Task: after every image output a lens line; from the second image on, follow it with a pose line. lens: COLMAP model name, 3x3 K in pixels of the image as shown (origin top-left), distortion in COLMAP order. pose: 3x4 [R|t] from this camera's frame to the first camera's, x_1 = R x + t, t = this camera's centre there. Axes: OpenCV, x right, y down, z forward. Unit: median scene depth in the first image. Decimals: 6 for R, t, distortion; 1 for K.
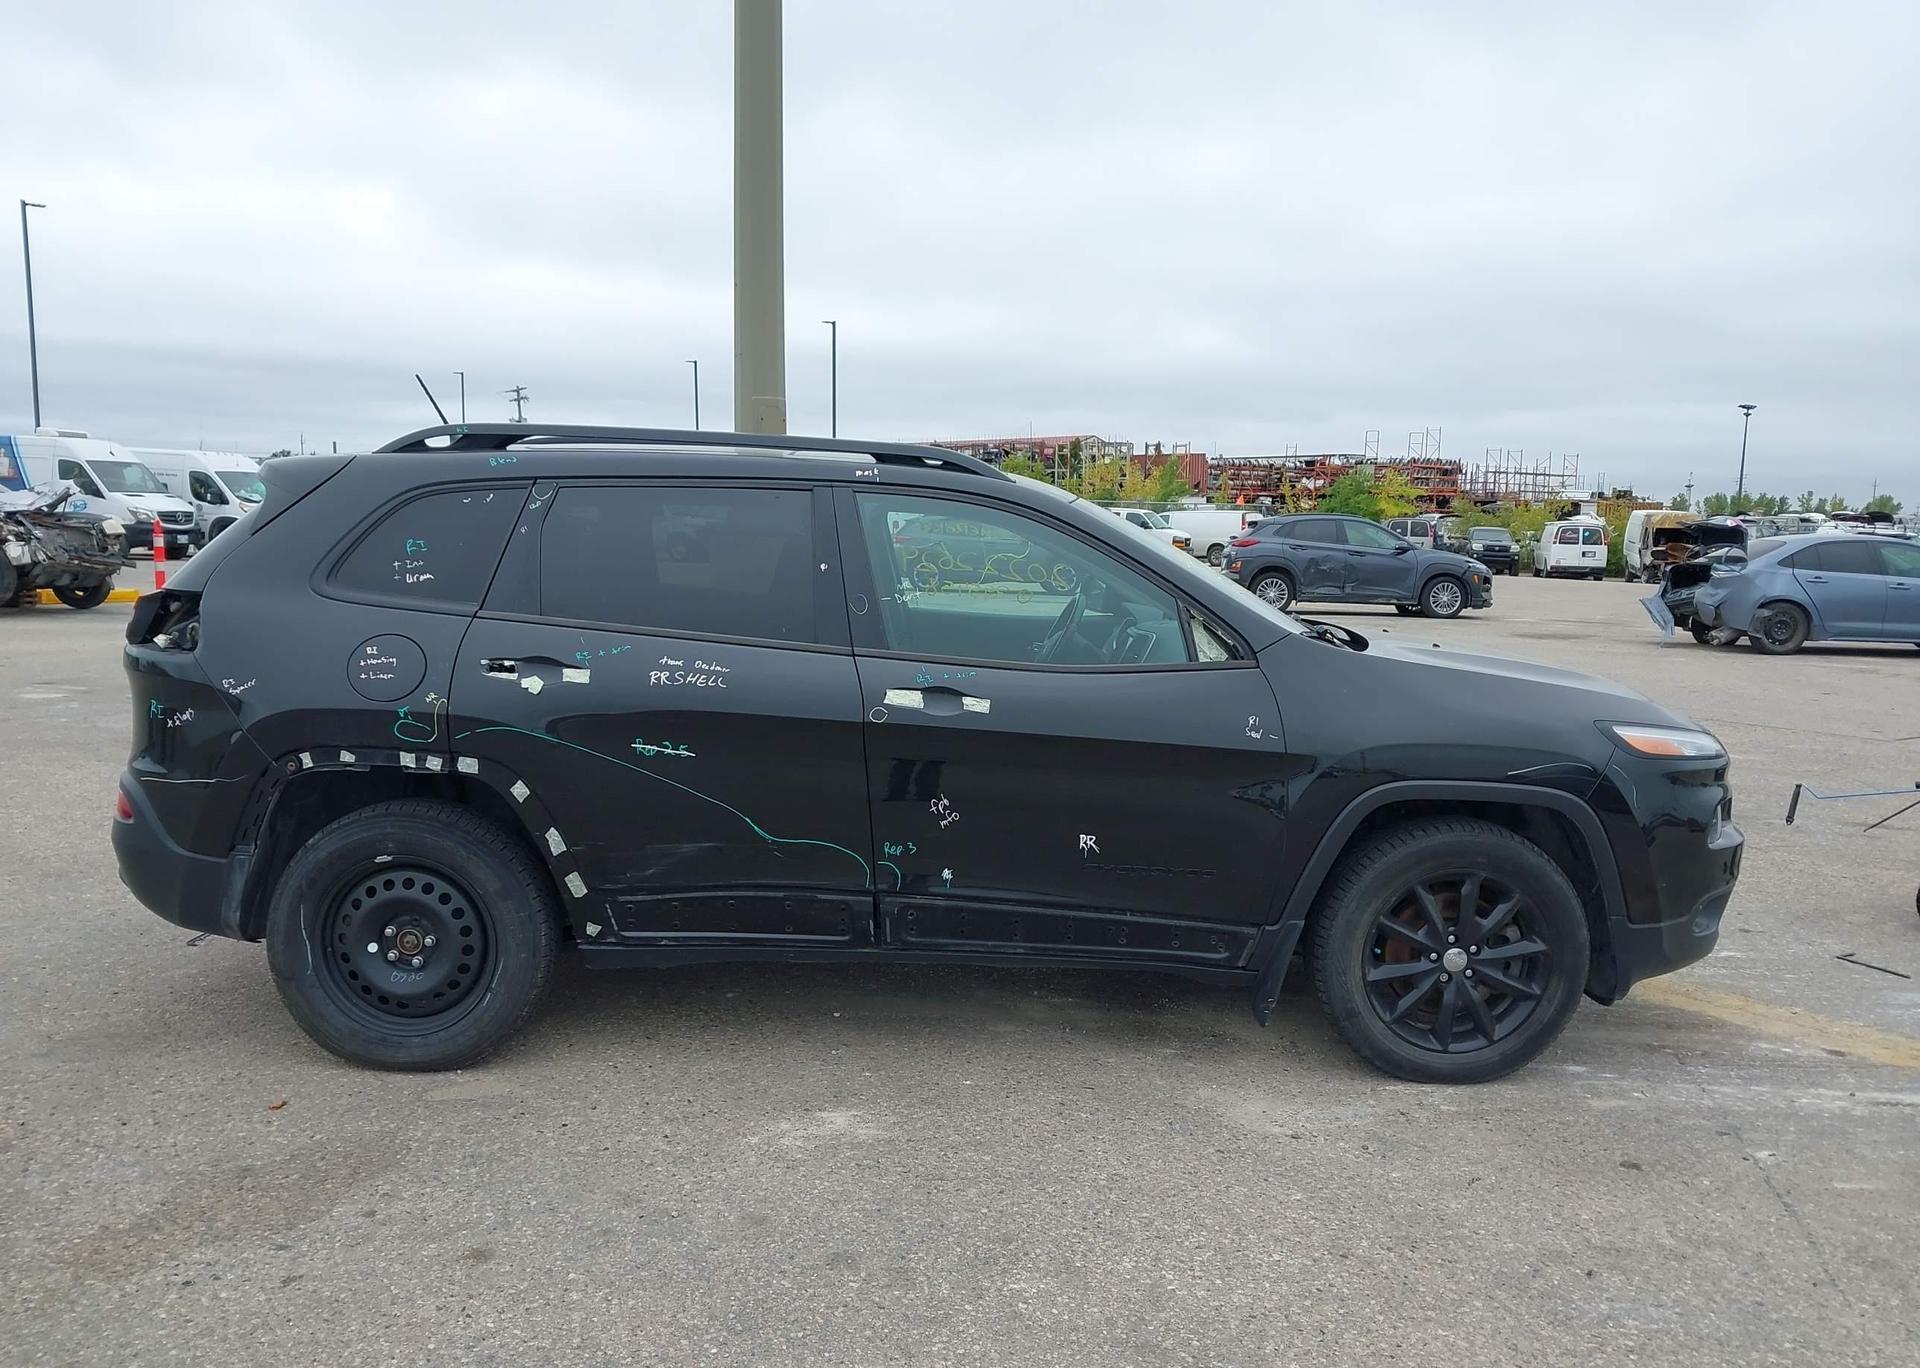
lens RADIAL K [[1535.1, 0, 970.4], [0, 1535.1, 697.2], [0, 0, 1]] dist [0.039321, -0.055183]
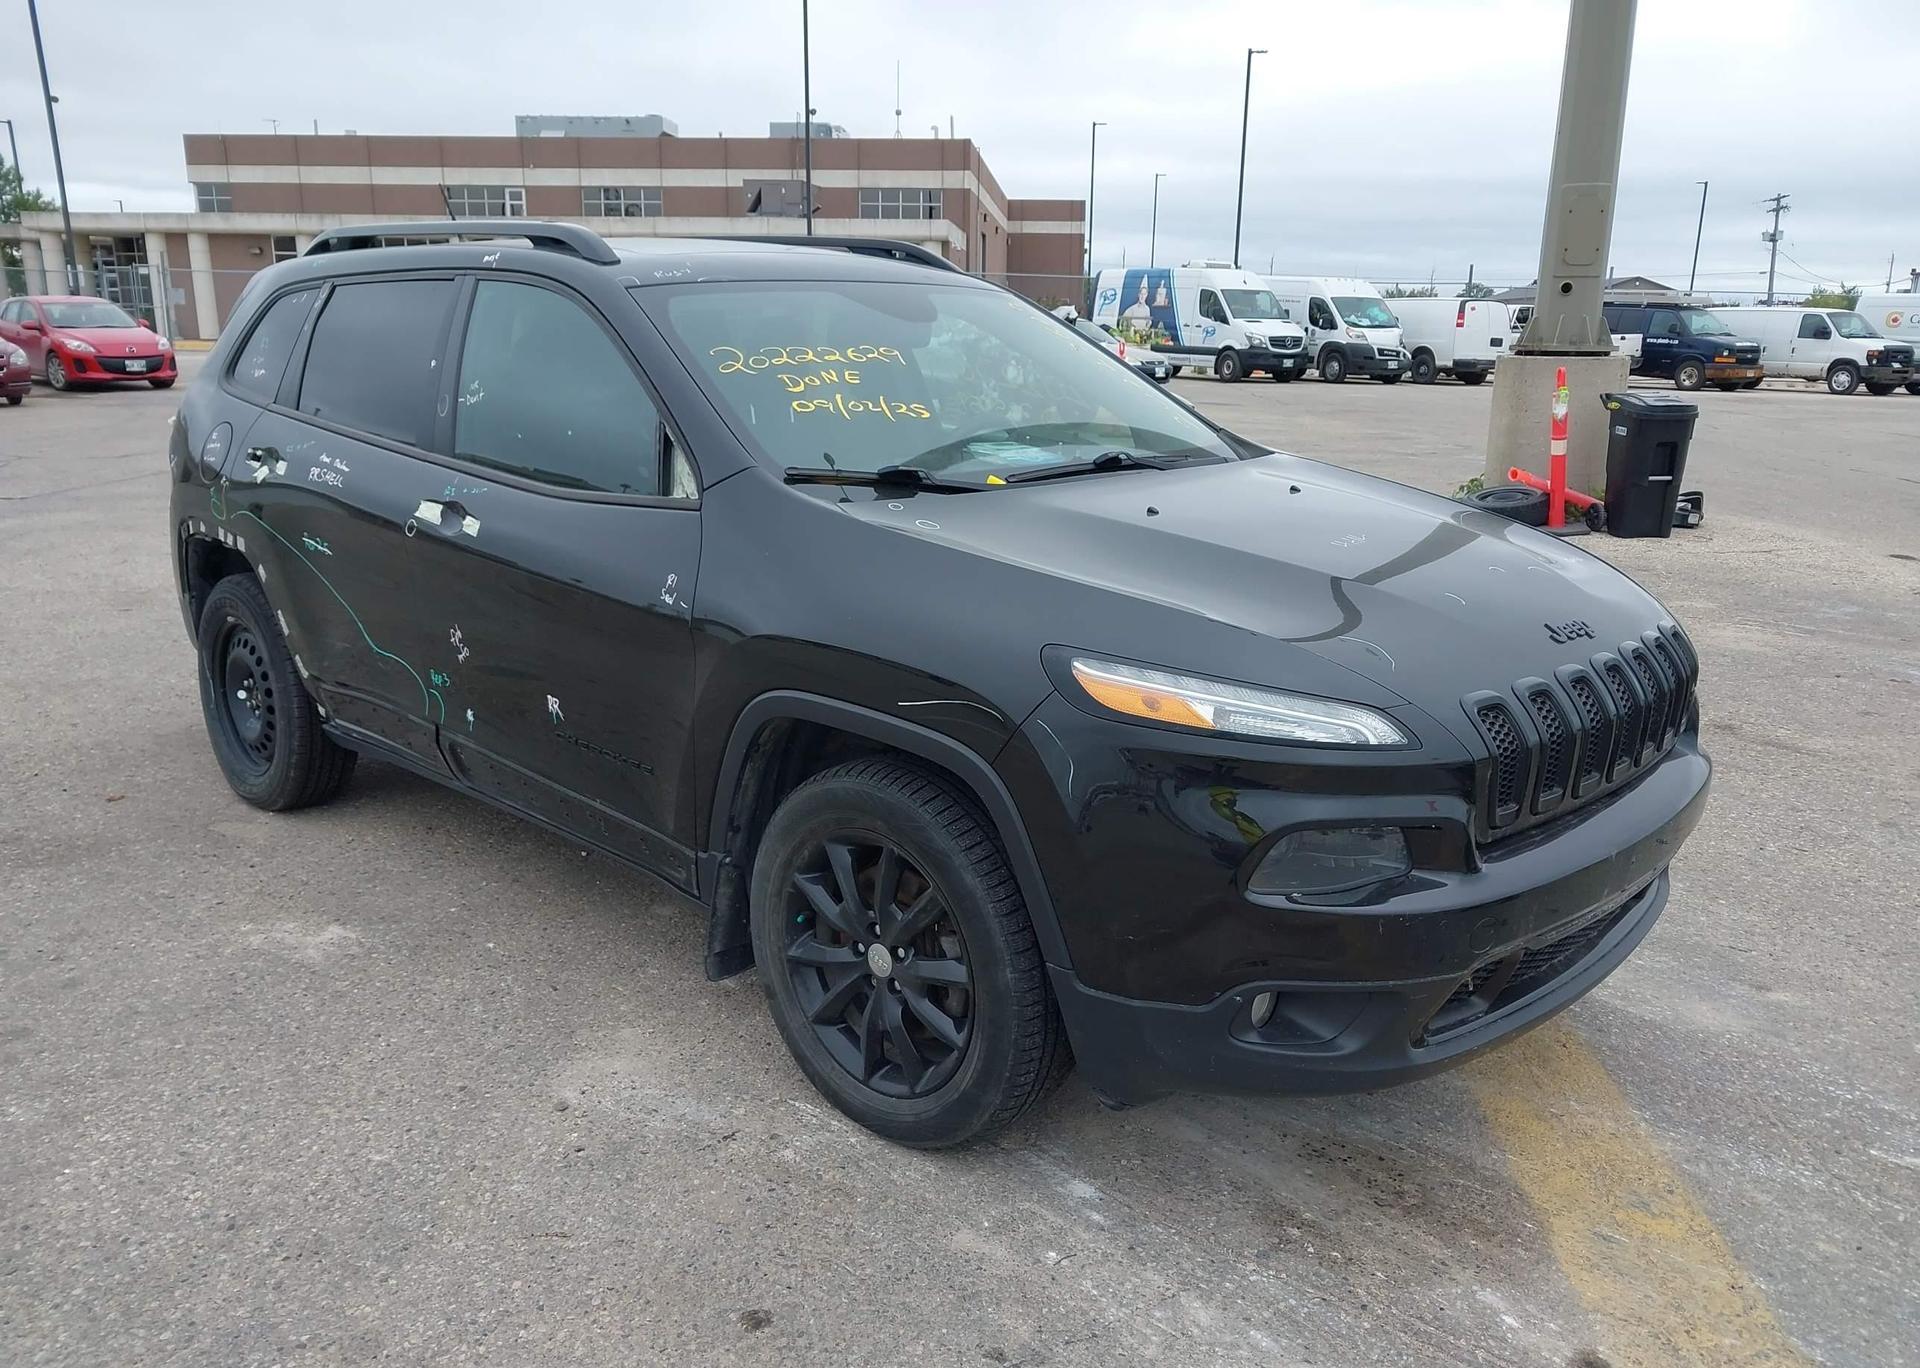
lens RADIAL K [[1535.1, 0, 957.1], [0, 1535.1, 725.8], [0, 0, 1]] dist [0.039321, -0.055183]
pose [[0.707600, 0.171227, -0.685554, 0.797572], [-0.084182, 0.983714, 0.158808, -0.045286], [0.701581, -0.054661, 0.710490, 0.546953]]
